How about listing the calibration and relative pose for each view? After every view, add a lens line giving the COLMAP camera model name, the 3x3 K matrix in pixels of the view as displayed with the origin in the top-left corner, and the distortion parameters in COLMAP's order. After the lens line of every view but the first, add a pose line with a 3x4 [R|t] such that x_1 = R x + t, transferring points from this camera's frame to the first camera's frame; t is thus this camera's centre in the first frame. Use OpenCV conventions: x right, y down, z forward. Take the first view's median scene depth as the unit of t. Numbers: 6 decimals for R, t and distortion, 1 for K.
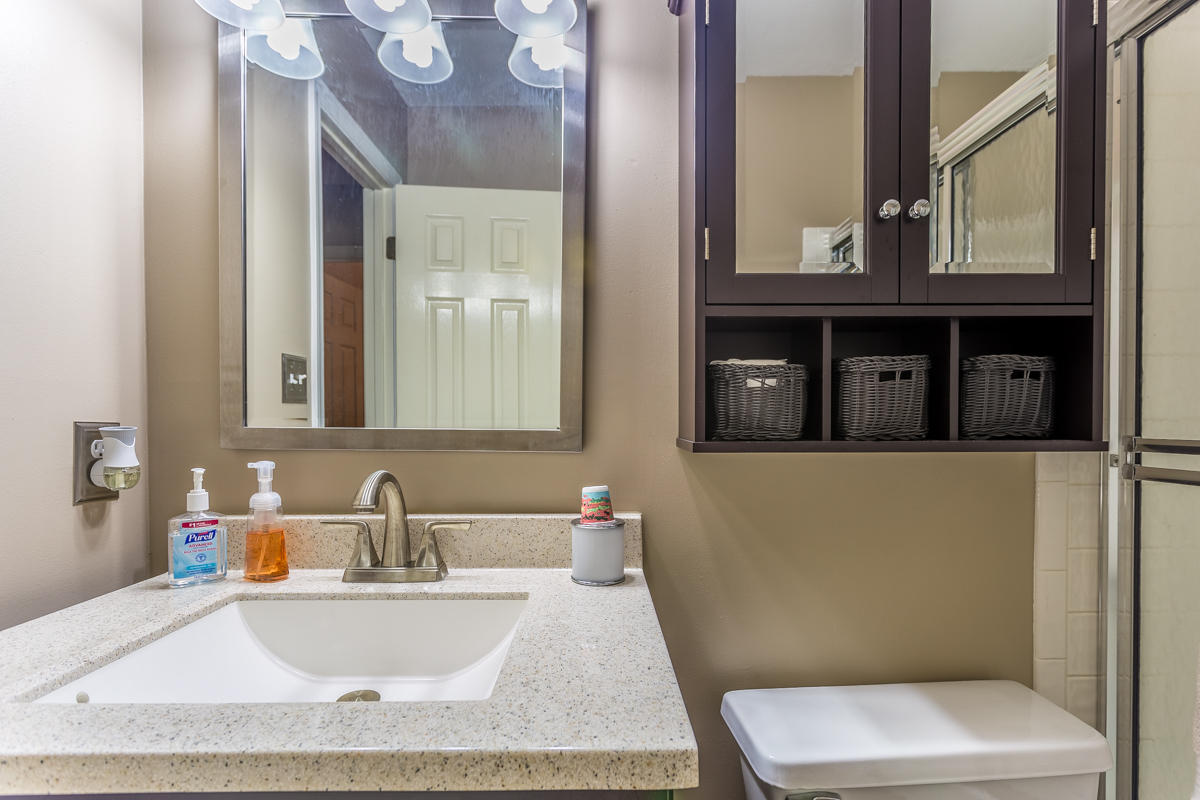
lens RADIAL K [[581.9, 0, 618.1], [0, 581.9, 423.6], [0, 0, 1]] dist [0.001064, 0.000358]
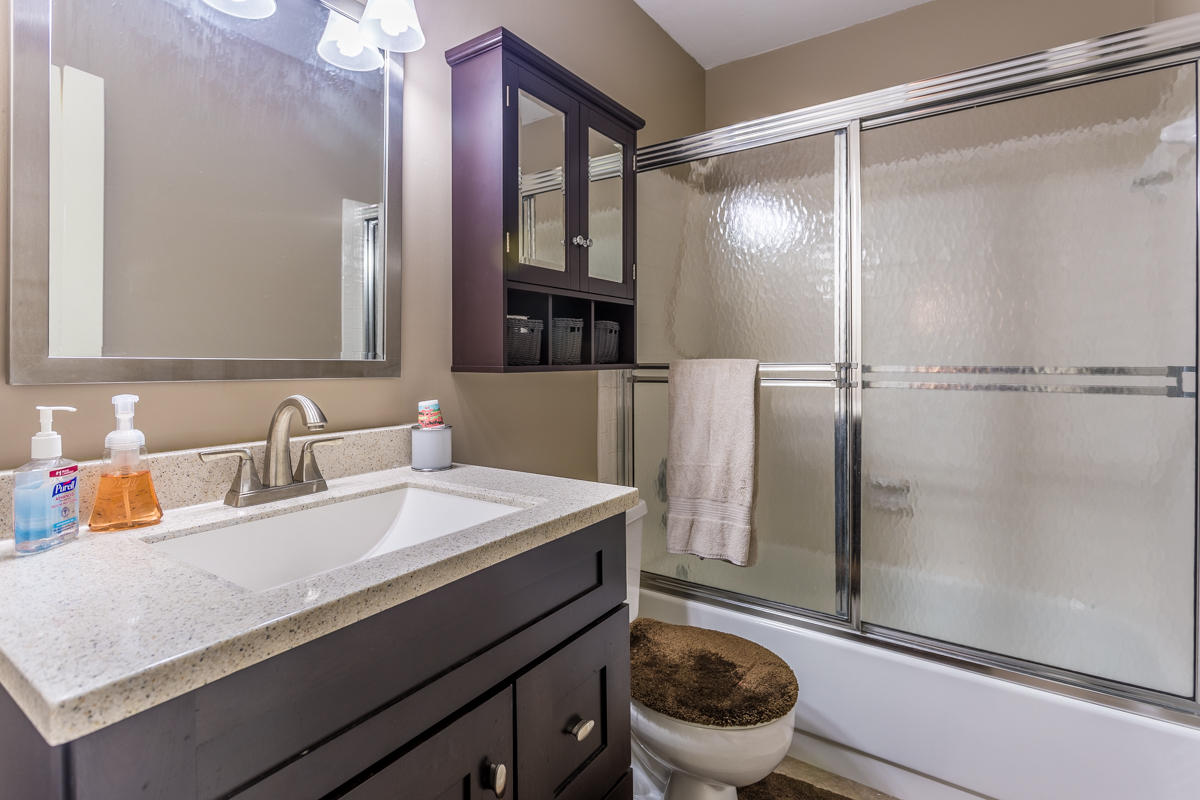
lens RADIAL K [[588.3, 0, 602.2], [0, 588.3, 366.2], [0, 0, 1]] dist [0.000194, 0.000802]
pose [[0.564337, -0.010195, 0.825482, -1.001979], [0.011691, 0.999922, 0.004358, 0.026685], [-0.825462, 0.007191, 0.564412, -0.119895]]
